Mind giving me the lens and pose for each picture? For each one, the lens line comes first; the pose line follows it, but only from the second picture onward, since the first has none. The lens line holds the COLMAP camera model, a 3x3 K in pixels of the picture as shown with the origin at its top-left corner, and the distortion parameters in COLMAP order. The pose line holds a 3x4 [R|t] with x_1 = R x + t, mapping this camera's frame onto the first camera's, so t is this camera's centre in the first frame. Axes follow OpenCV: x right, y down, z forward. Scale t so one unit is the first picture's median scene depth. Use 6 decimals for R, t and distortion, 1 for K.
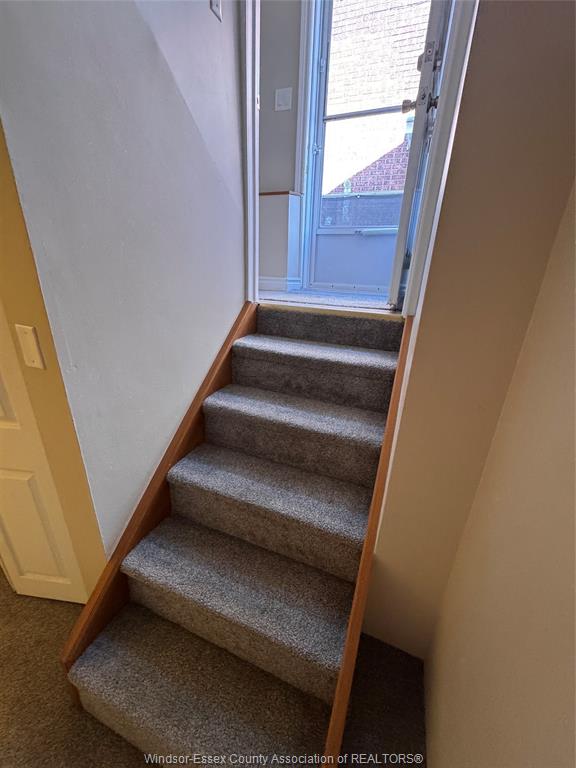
lens RADIAL K [[306.5, 0, 288.7], [0, 306.5, 384.8], [0, 0, 1]] dist [-0.003665, 0.000449]
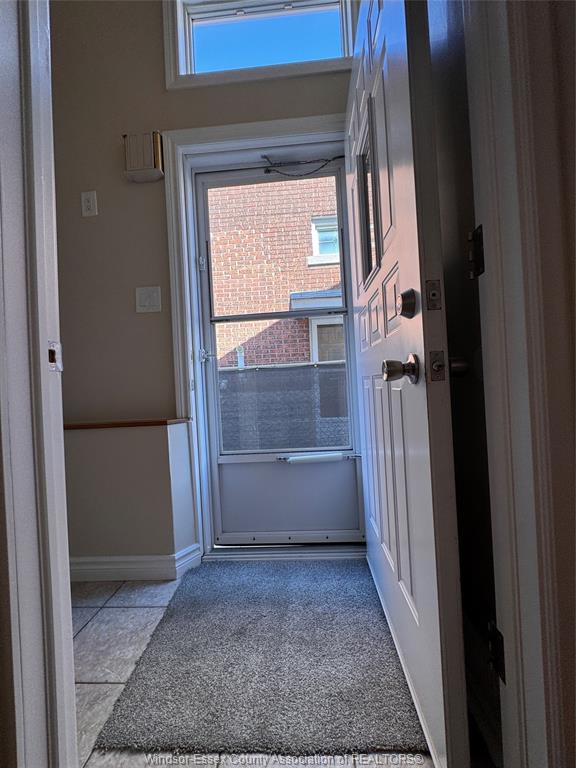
lens RADIAL K [[306.5, 0, 289.5], [0, 306.5, 382.2], [0, 0, 1]] dist [-0.003665, 0.000449]
pose [[0.940140, -0.082334, 0.330694, 0.020493], [0.199385, 0.919850, -0.337820, -0.256031], [-0.276374, 0.383533, 0.881203, 0.204770]]
